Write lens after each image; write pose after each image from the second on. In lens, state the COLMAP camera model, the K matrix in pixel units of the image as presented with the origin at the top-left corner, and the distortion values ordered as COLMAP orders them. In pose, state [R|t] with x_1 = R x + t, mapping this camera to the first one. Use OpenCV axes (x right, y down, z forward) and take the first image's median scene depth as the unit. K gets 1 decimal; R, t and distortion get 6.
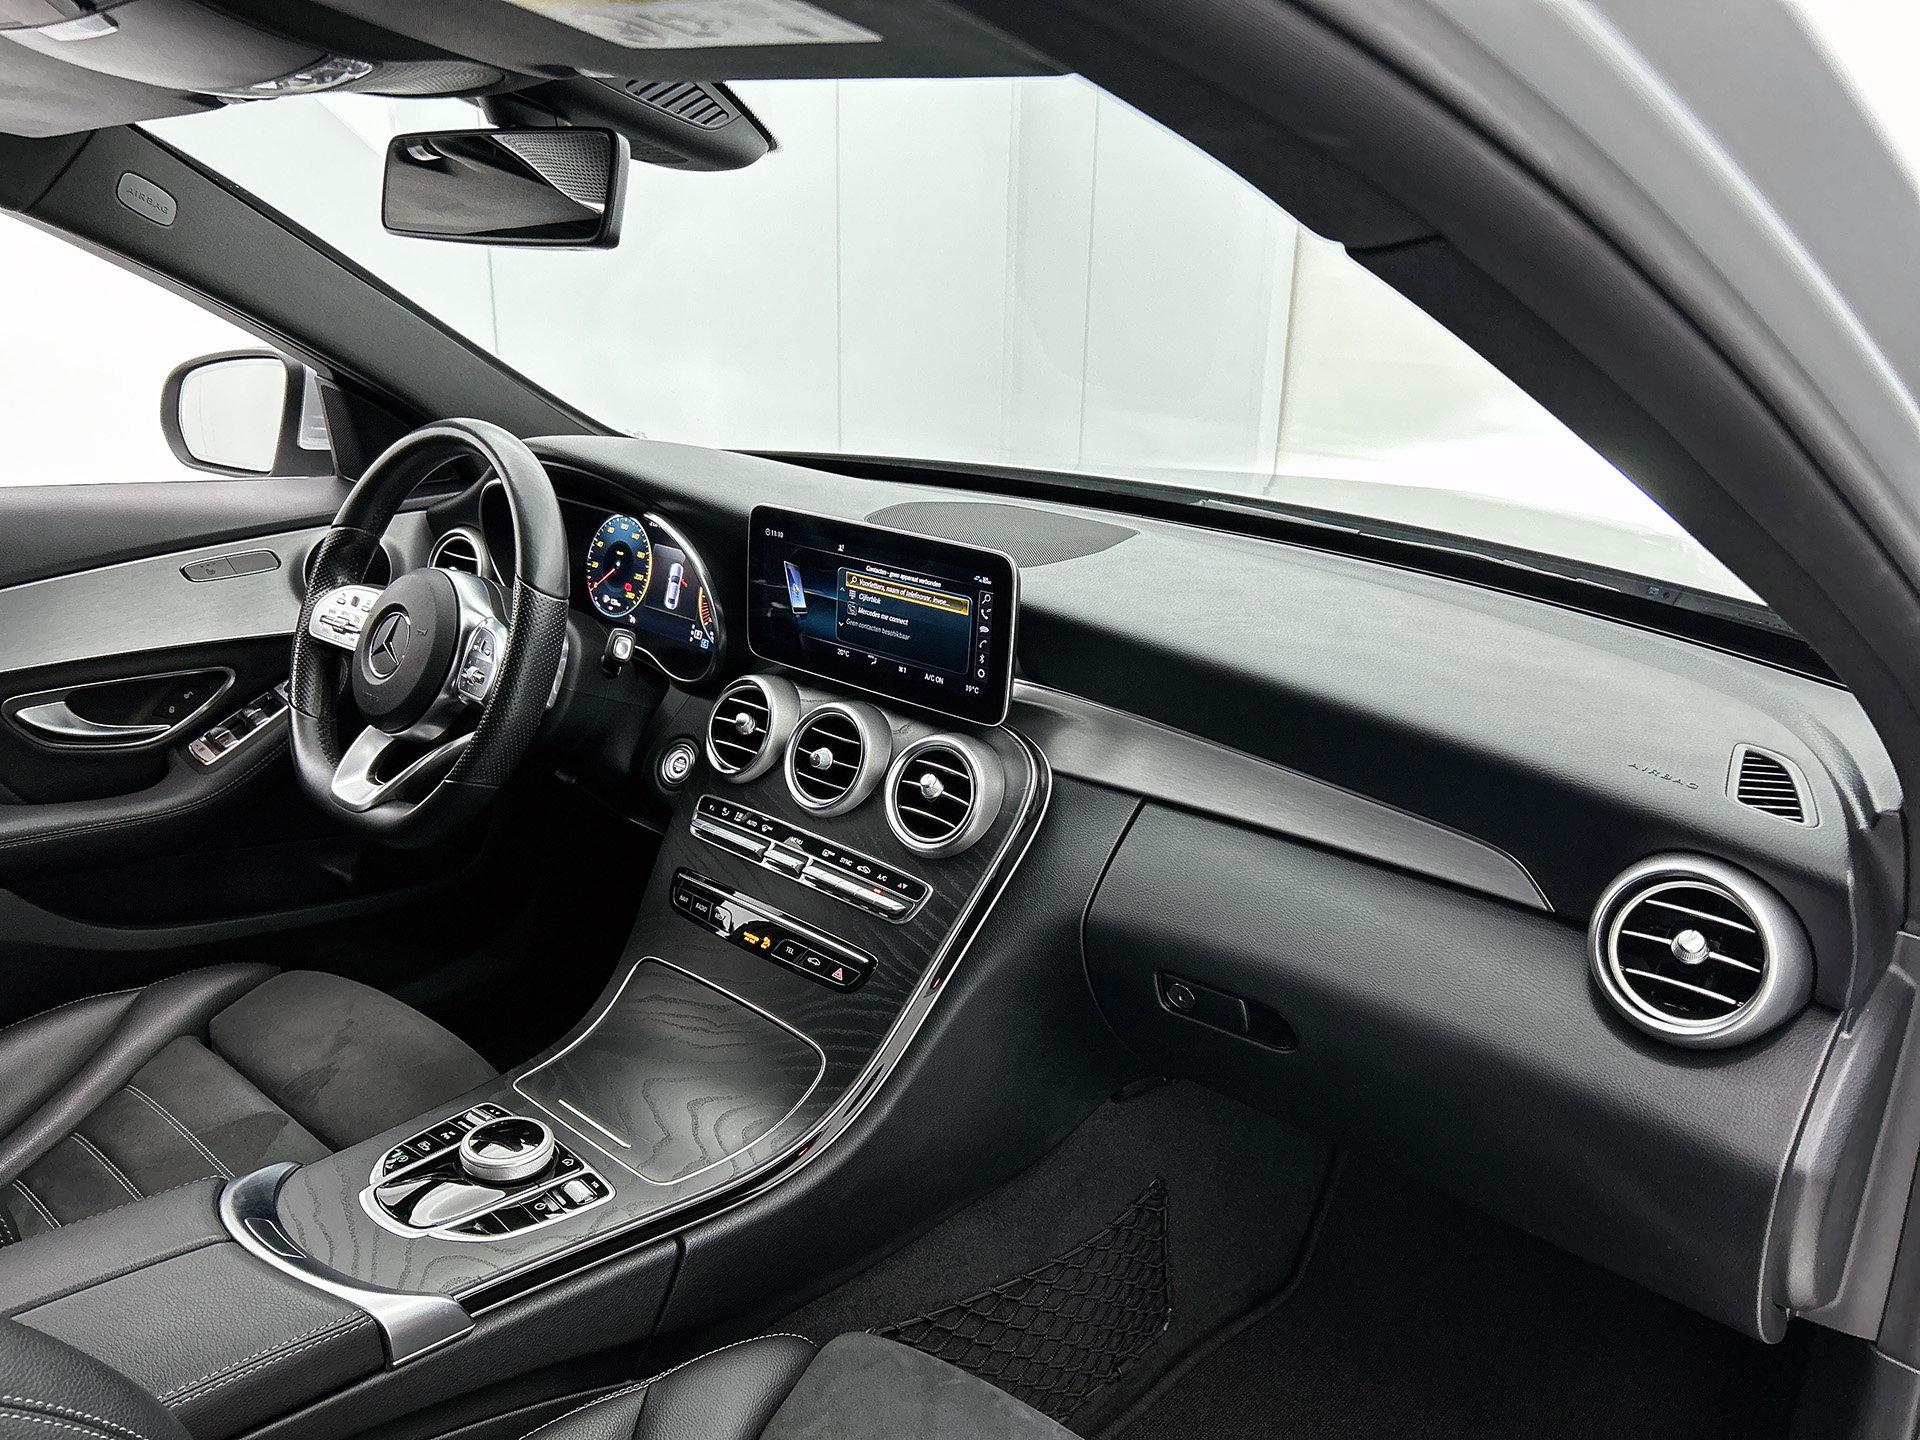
lens RADIAL K [[1483.5, 0, 968.6], [0, 1483.5, 701.8], [0, 0, 1]] dist [0.056423, -0.081271]
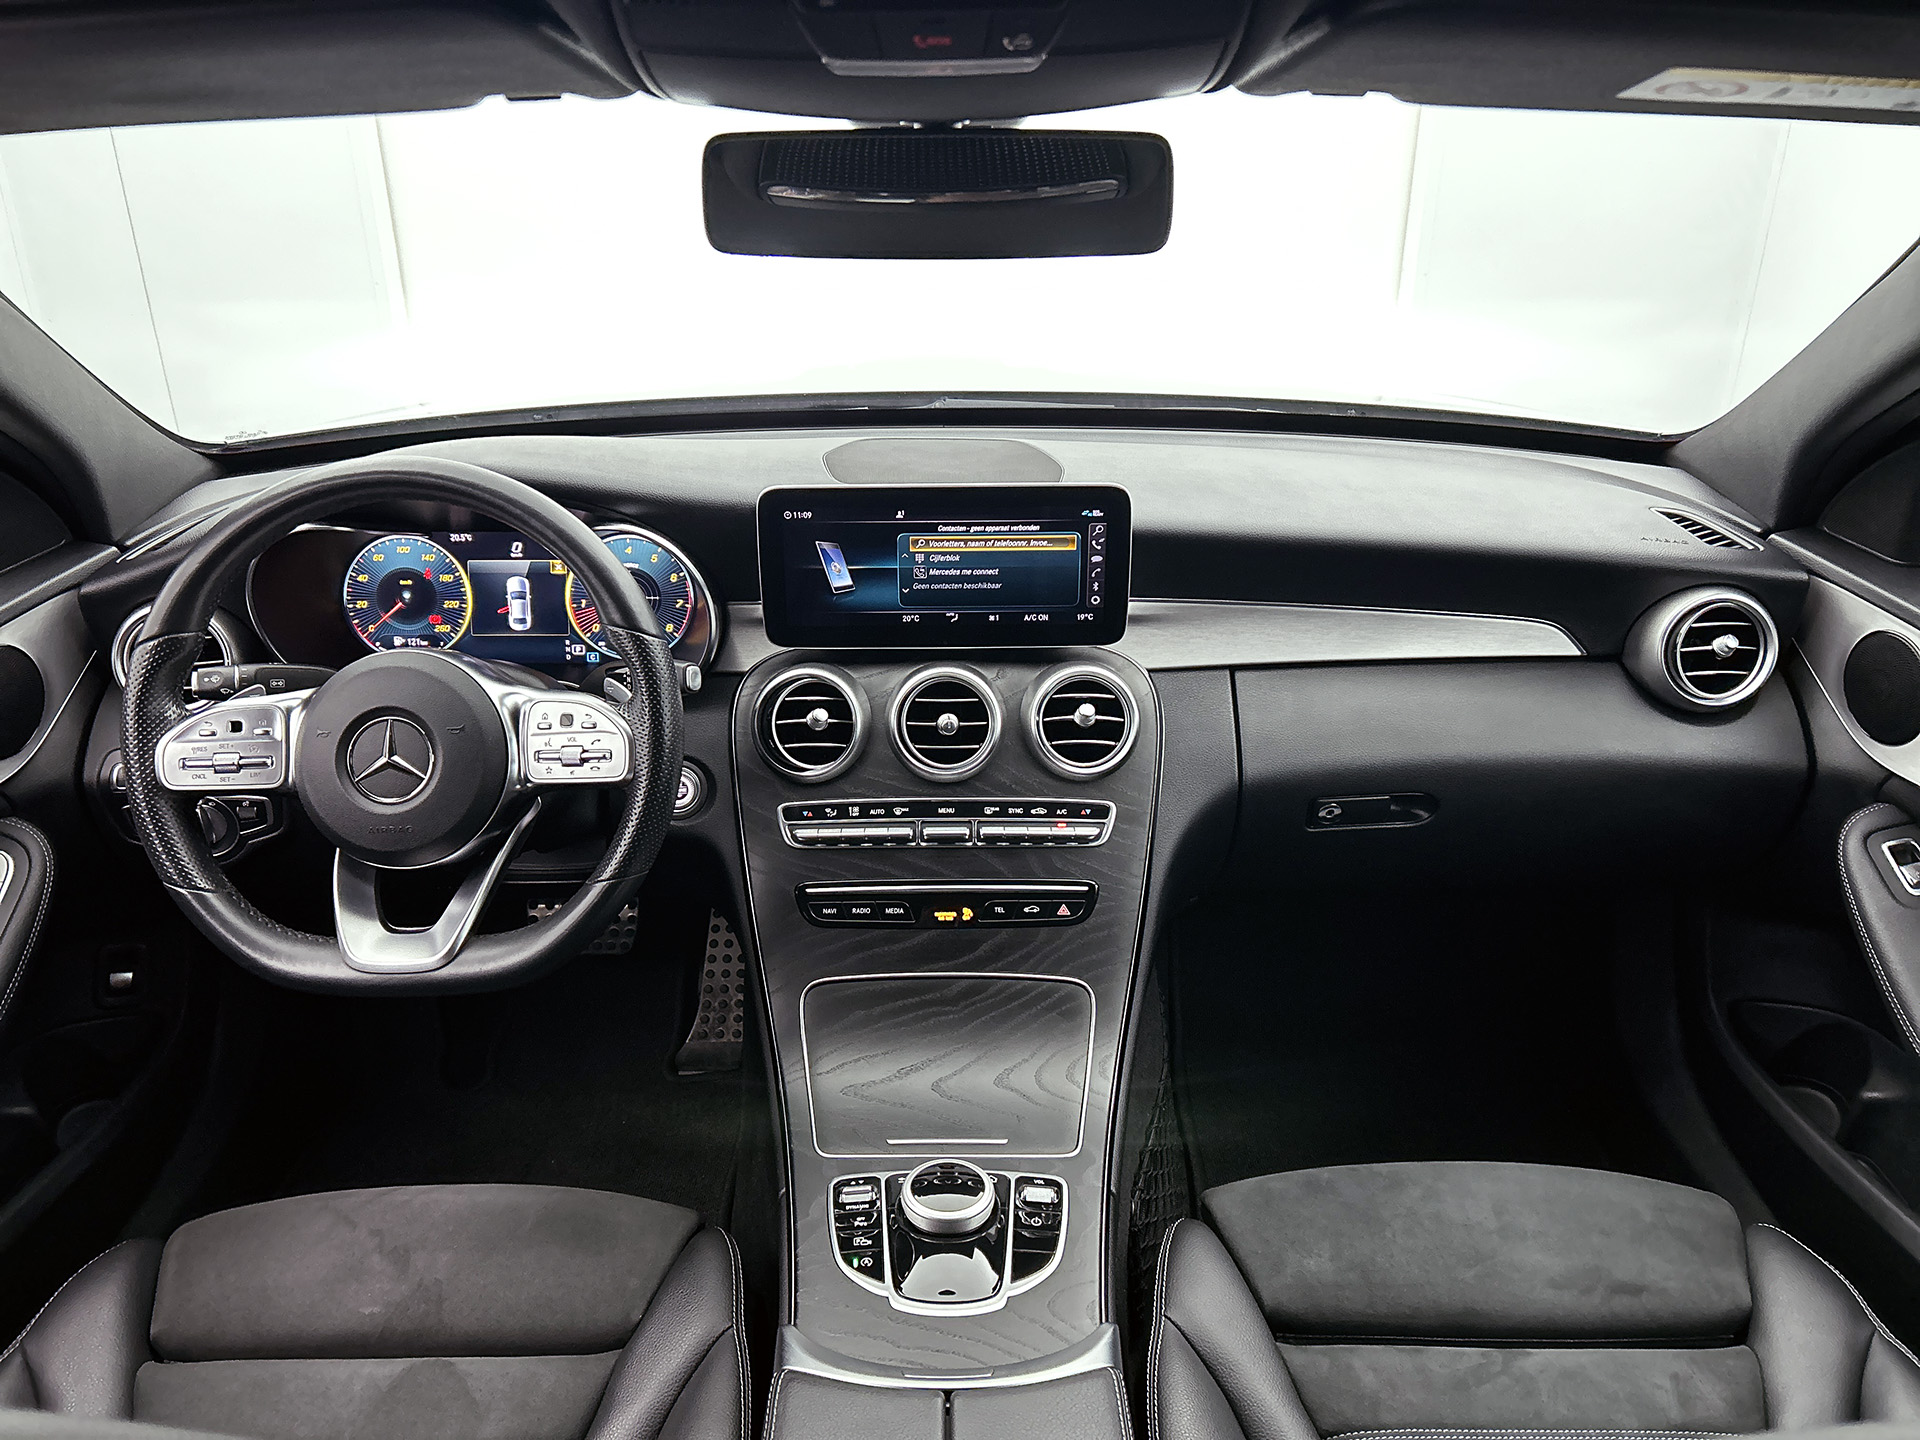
lens RADIAL K [[1460.3, 0, 960.0], [0, 1460.3, 720.0], [0, 0, 1]] dist [0.047765, -0.012617]
pose [[0.743074, -0.297976, 0.599208, -0.678449], [0.223755, 0.954492, 0.197175, -0.156402], [-0.630693, -0.012440, 0.775933, 0.228531]]
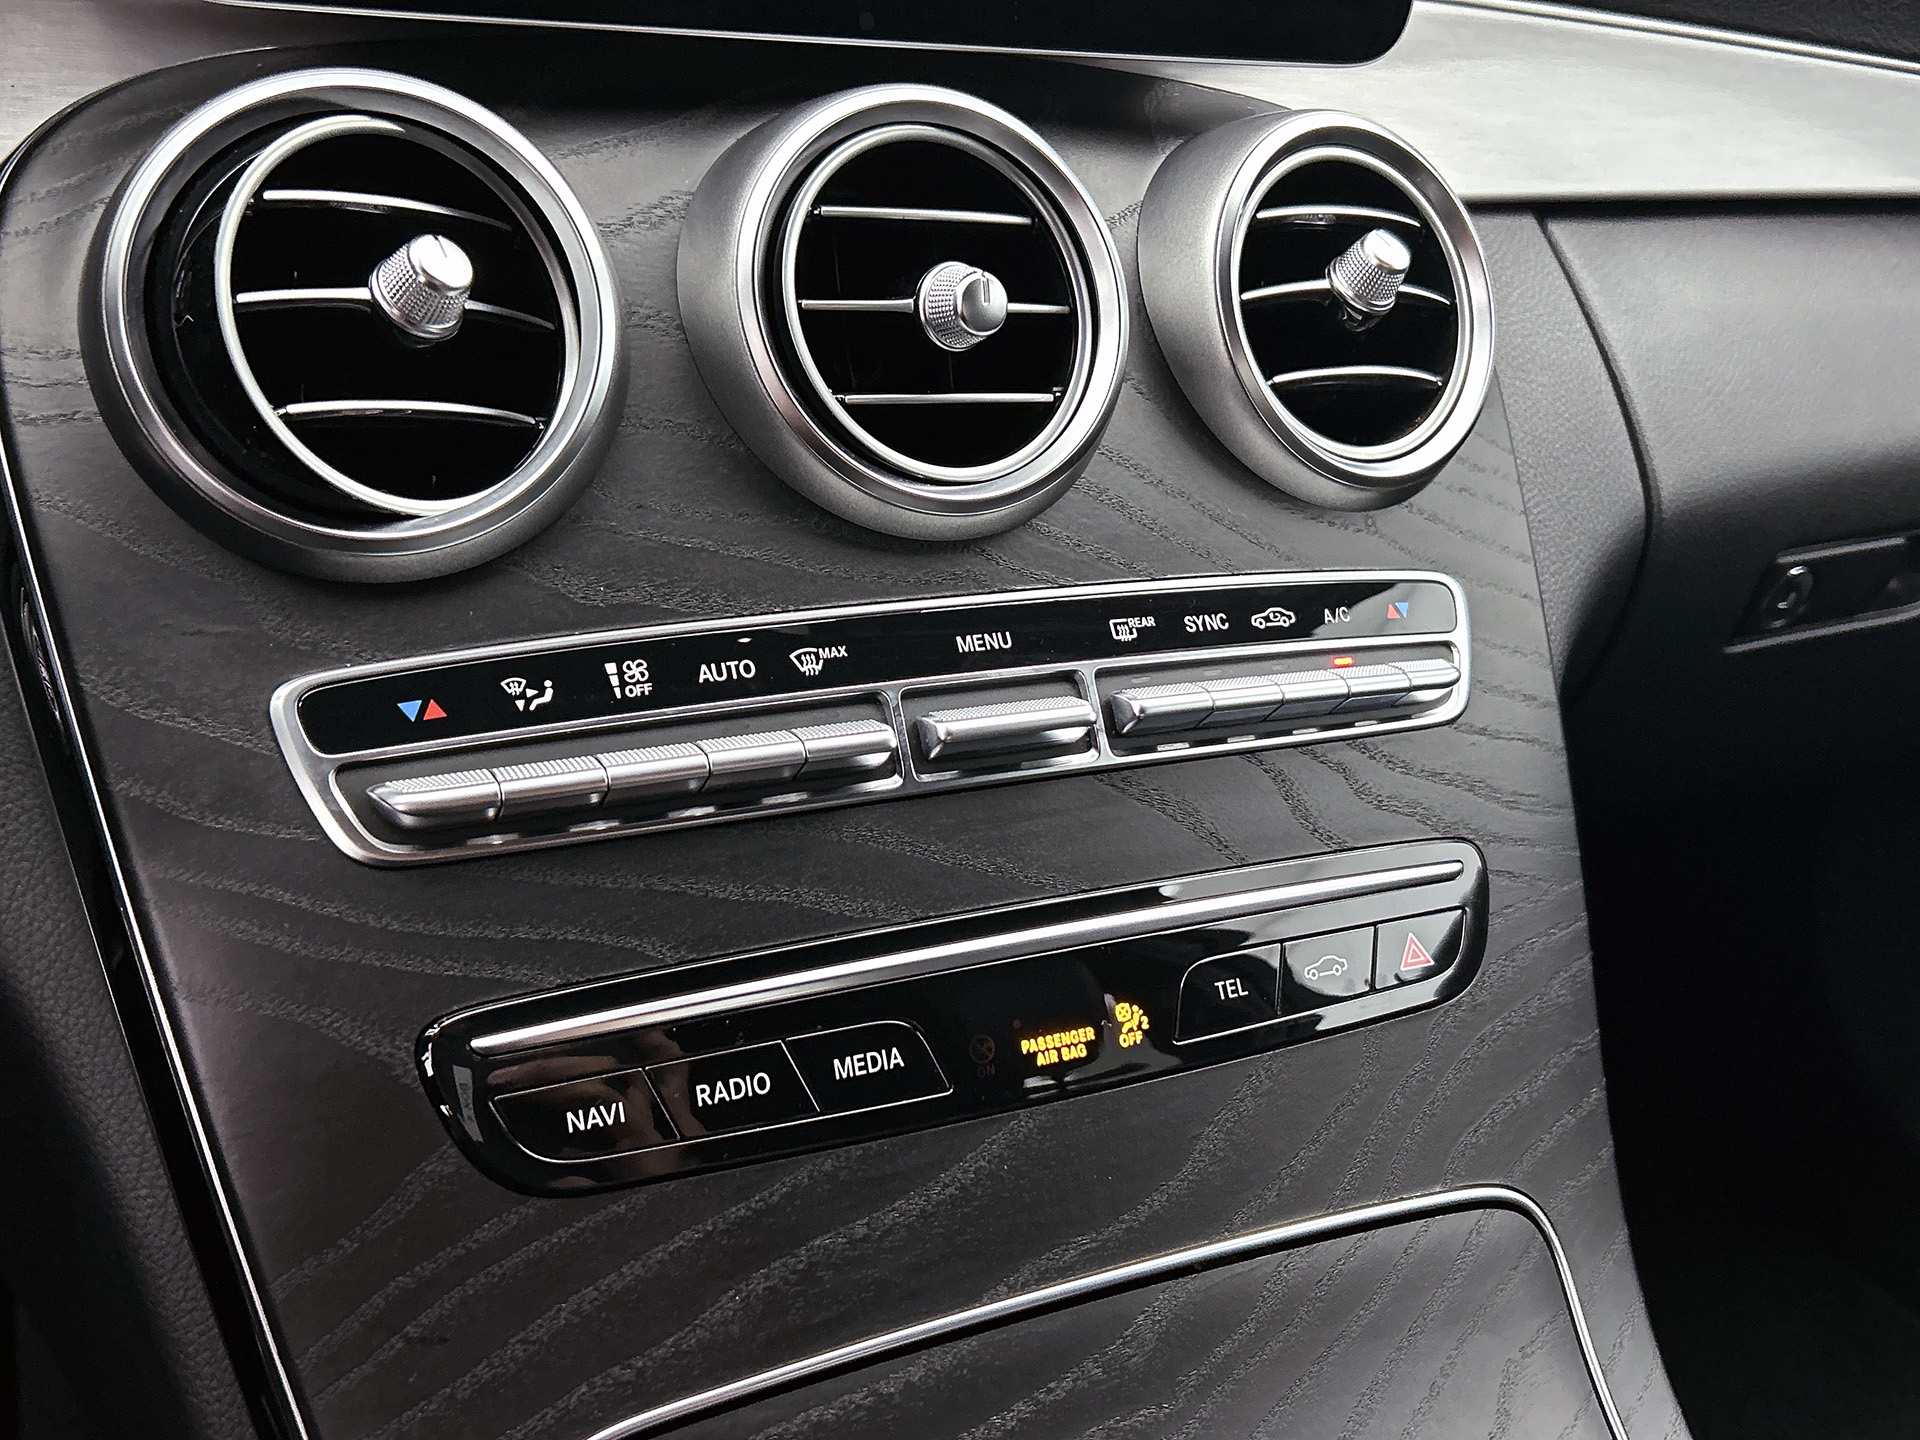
lens RADIAL K [[1807.6, 0, 960.0], [0, 1807.6, 720.0], [0, 0, 1]] dist [0.104745, -0.254899]
pose [[0.383867, -0.351164, 0.854008, -0.389721], [0.218862, 0.933110, 0.285315, 0.015411], [-0.897076, 0.077386, 0.435047, 0.863447]]
